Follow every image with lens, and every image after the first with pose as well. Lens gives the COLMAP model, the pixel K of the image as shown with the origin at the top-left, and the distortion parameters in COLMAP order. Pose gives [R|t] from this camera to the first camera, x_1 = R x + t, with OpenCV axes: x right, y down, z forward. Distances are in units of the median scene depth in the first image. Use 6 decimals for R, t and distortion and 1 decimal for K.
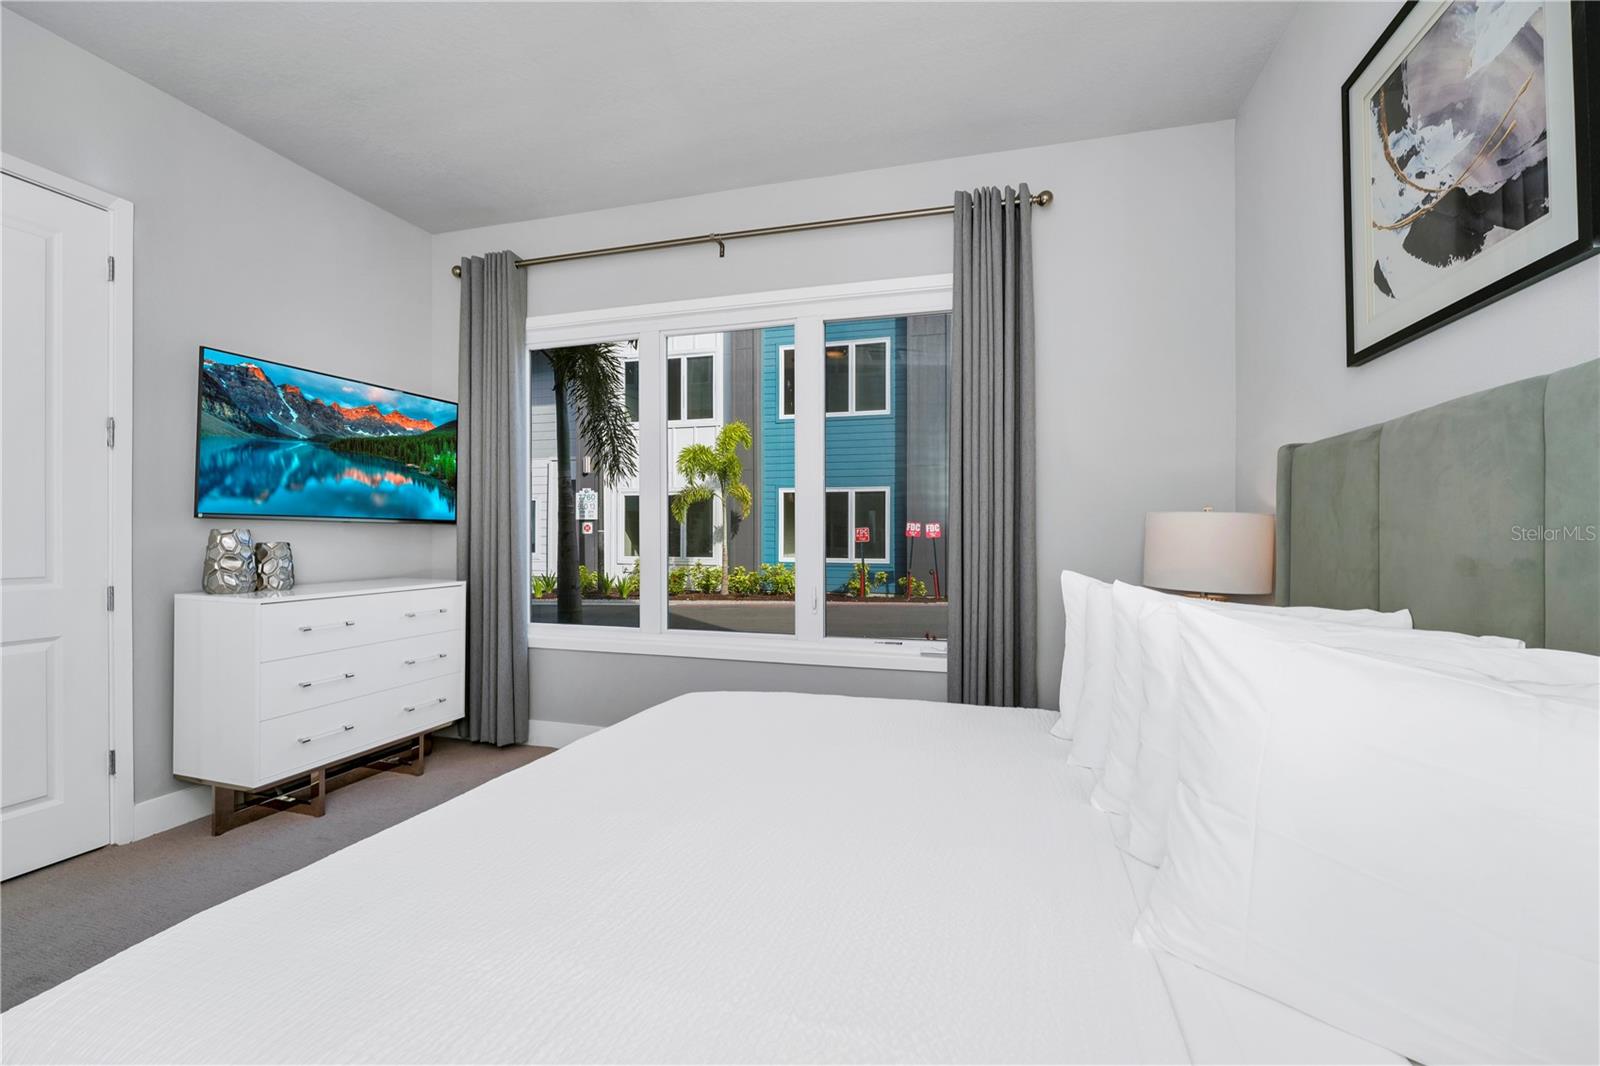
lens RADIAL K [[652.9, 0, 784.7], [0, 652.9, 542.3], [0, 0, 1]] dist [0.003651, -0.000064]
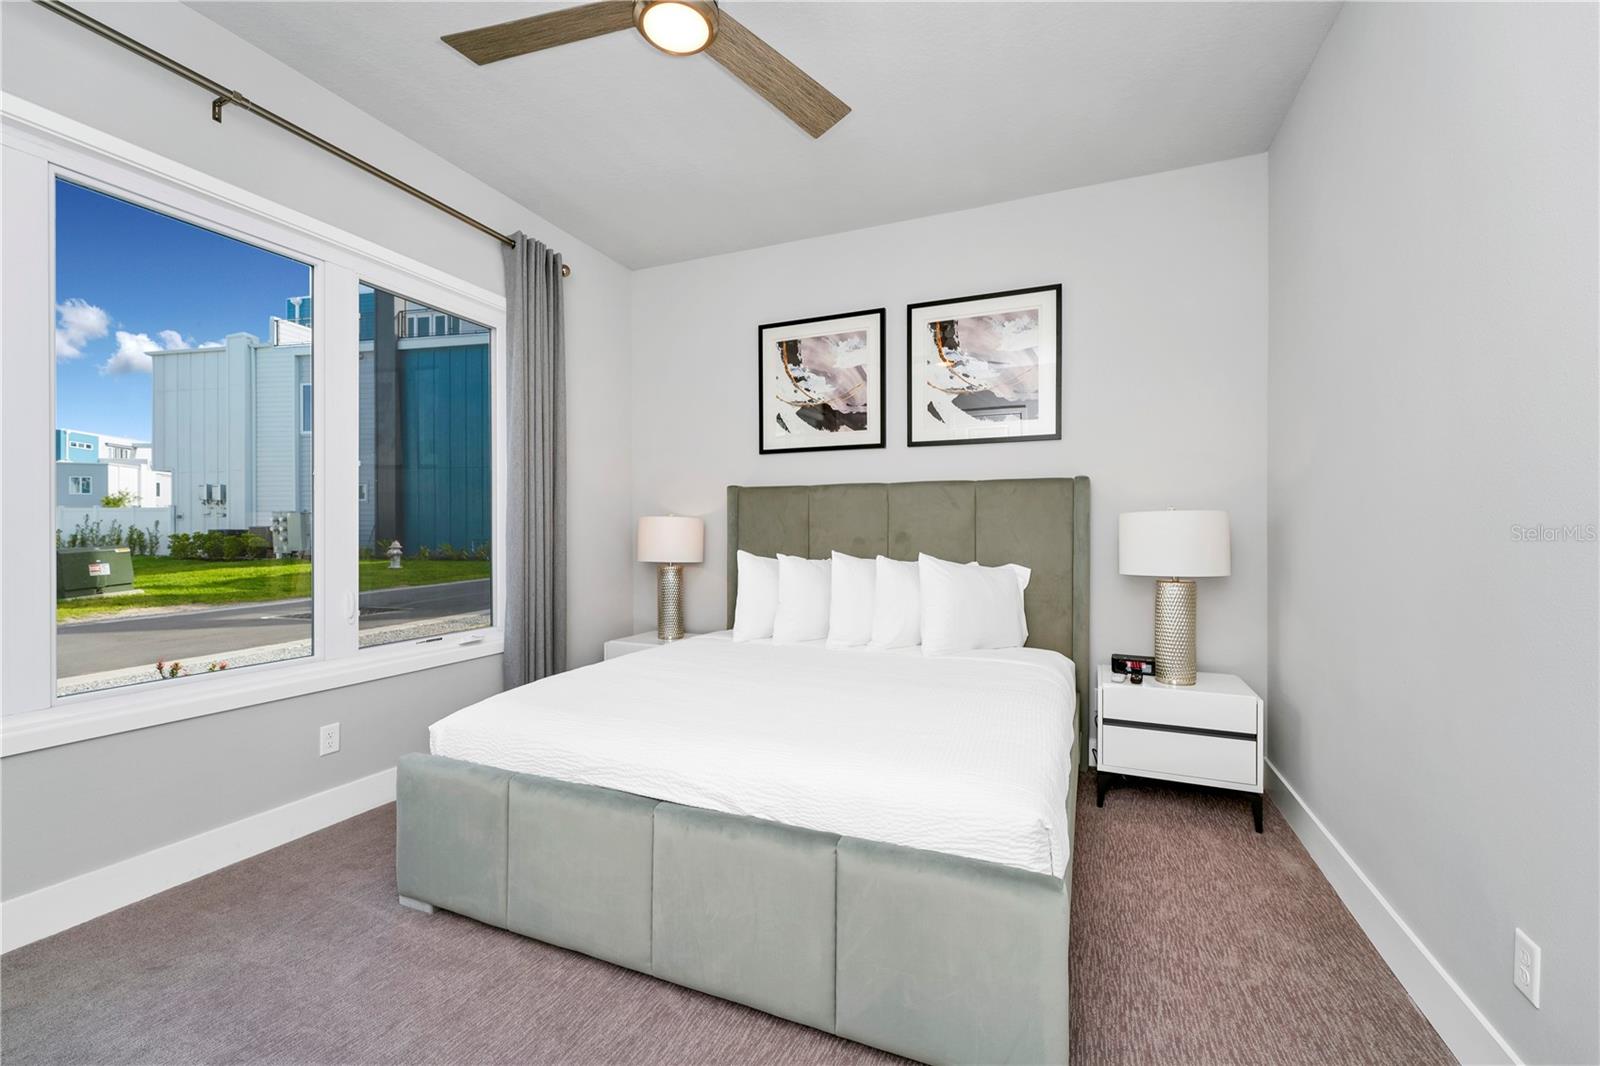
lens RADIAL K [[652.9, 0, 795.1], [0, 652.9, 540.6], [0, 0, 1]] dist [0.003651, -0.000064]
pose [[0.130148, -0.017325, 0.991343, -0.806769], [0.009625, 0.999822, 0.016209, -0.008548], [-0.991448, 0.007432, 0.130291, 0.373741]]
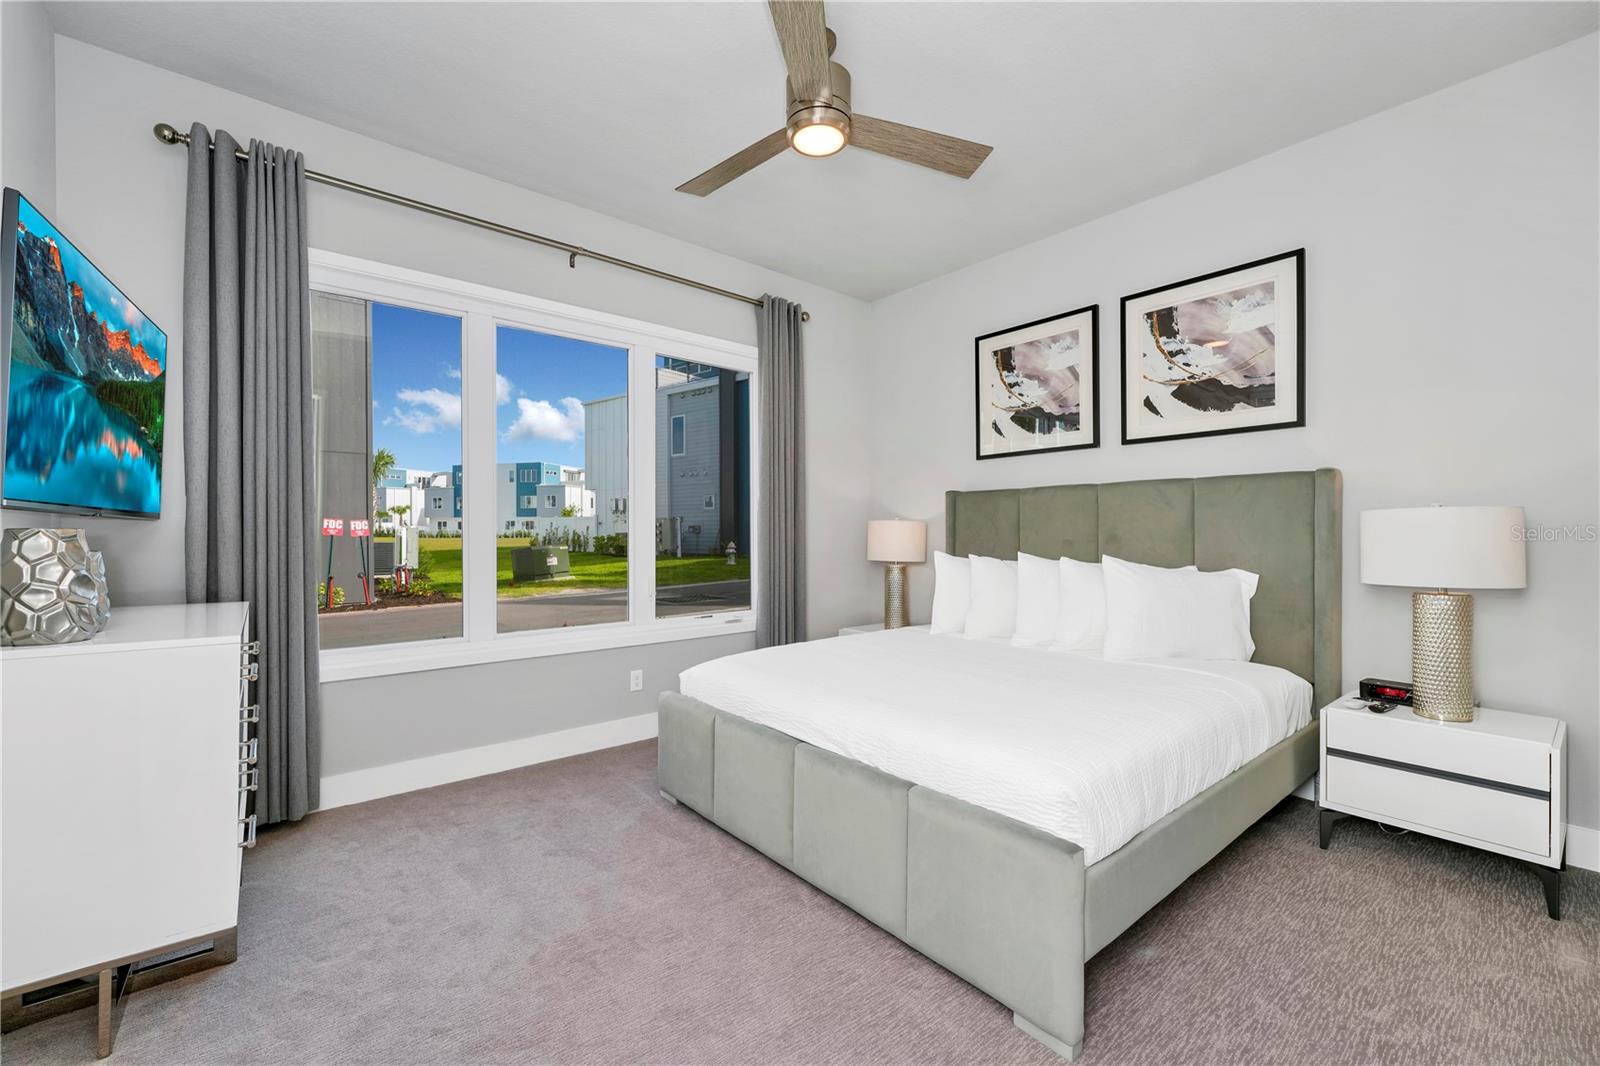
lens RADIAL K [[652.9, 0, 787.4], [0, 652.9, 543.8], [0, 0, 1]] dist [0.003651, -0.000064]
pose [[0.575367, -0.017404, 0.817710, -0.876029], [0.011919, 0.999846, 0.012894, -0.006807], [-0.817809, 0.002327, 0.575486, 0.138697]]
